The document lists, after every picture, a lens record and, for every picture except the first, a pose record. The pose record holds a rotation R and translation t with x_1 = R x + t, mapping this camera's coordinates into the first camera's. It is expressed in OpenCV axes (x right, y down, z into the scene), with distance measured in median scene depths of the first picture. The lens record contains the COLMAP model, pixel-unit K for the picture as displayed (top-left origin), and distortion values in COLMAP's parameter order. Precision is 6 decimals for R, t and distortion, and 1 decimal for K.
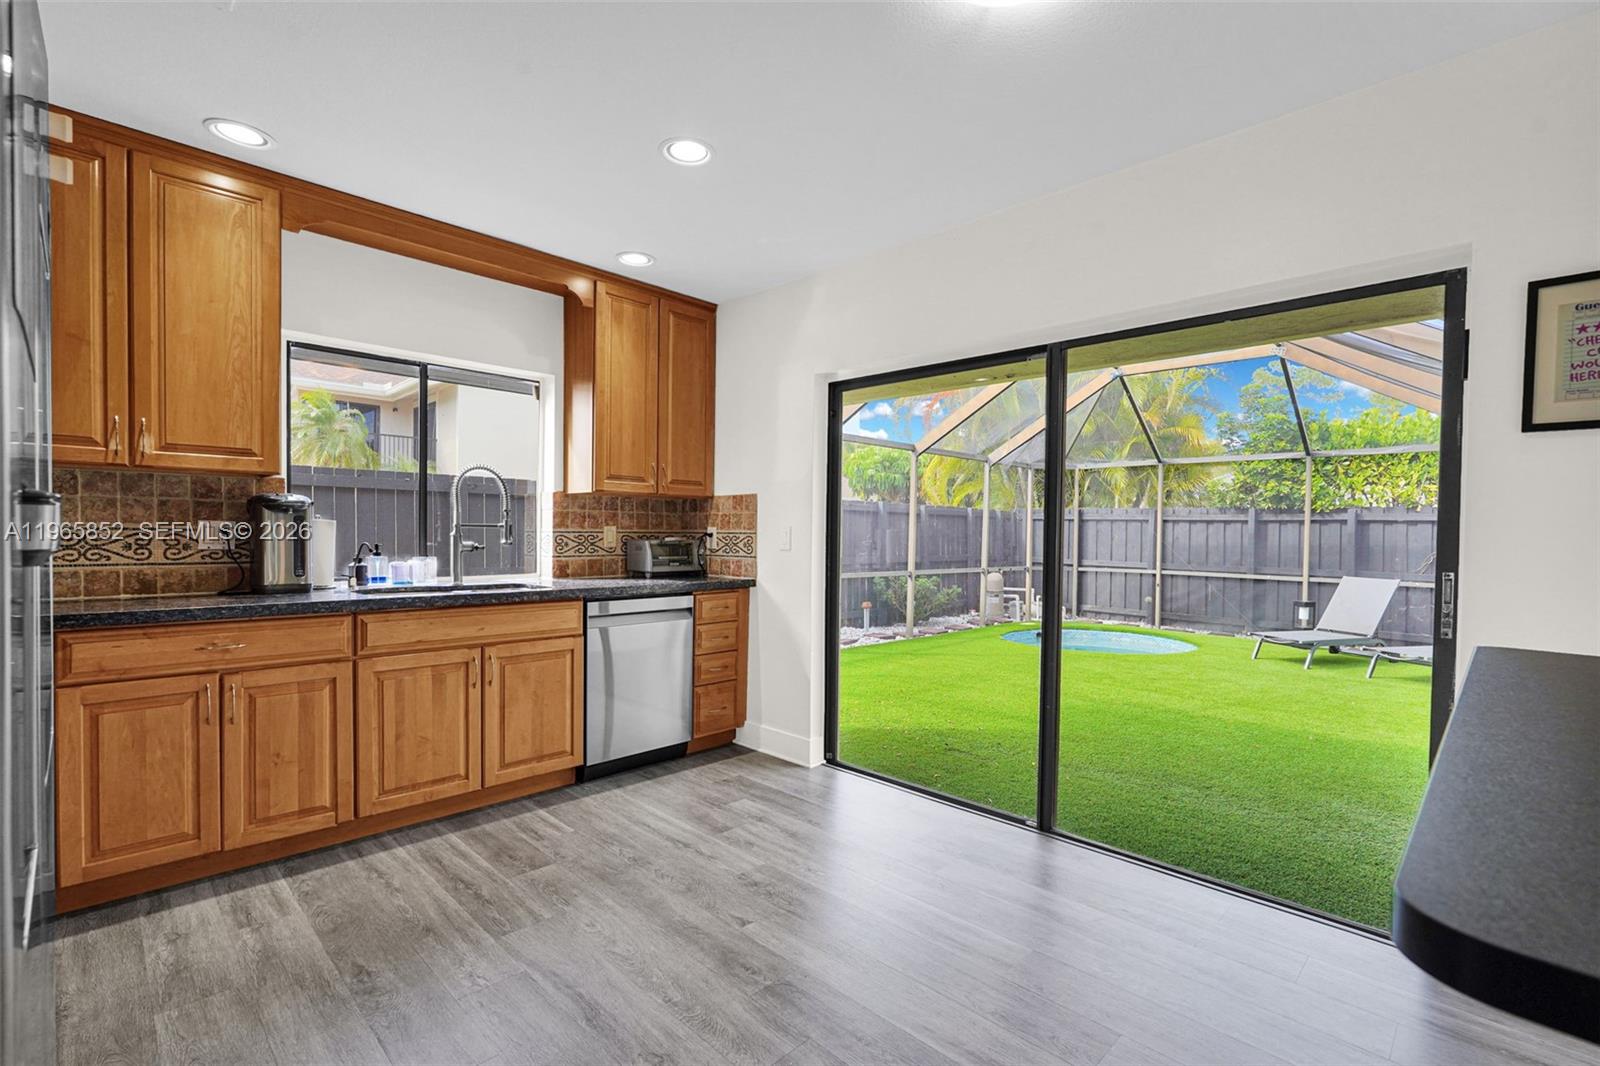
lens RADIAL K [[729.1, 0, 802.4], [0, 729.1, 546.9], [0, 0, 1]] dist [-0.016752, 0.012012]
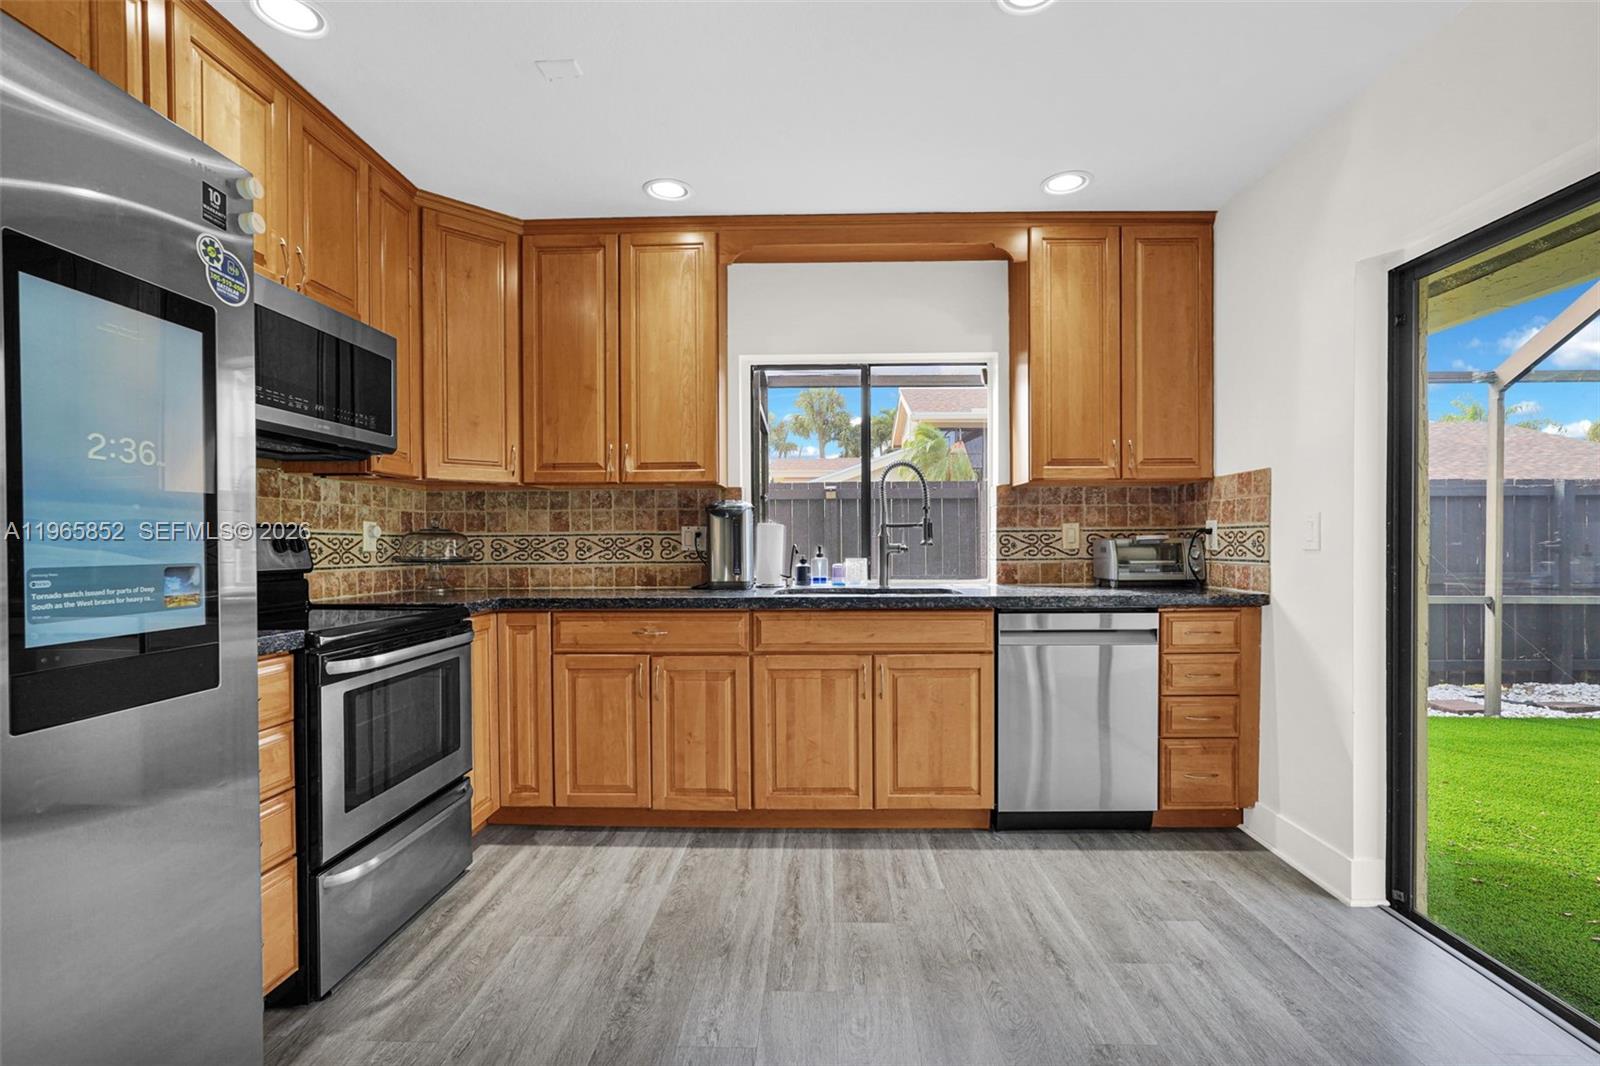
lens RADIAL K [[729.1, 0, 802.4], [0, 729.1, 546.9], [0, 0, 1]] dist [-0.016752, 0.012012]
pose [[0.684836, -0.010105, -0.728627, 0.158504], [-0.000225, 0.999901, -0.014079, 0.012428], [0.728697, 0.009806, 0.684766, 0.274617]]
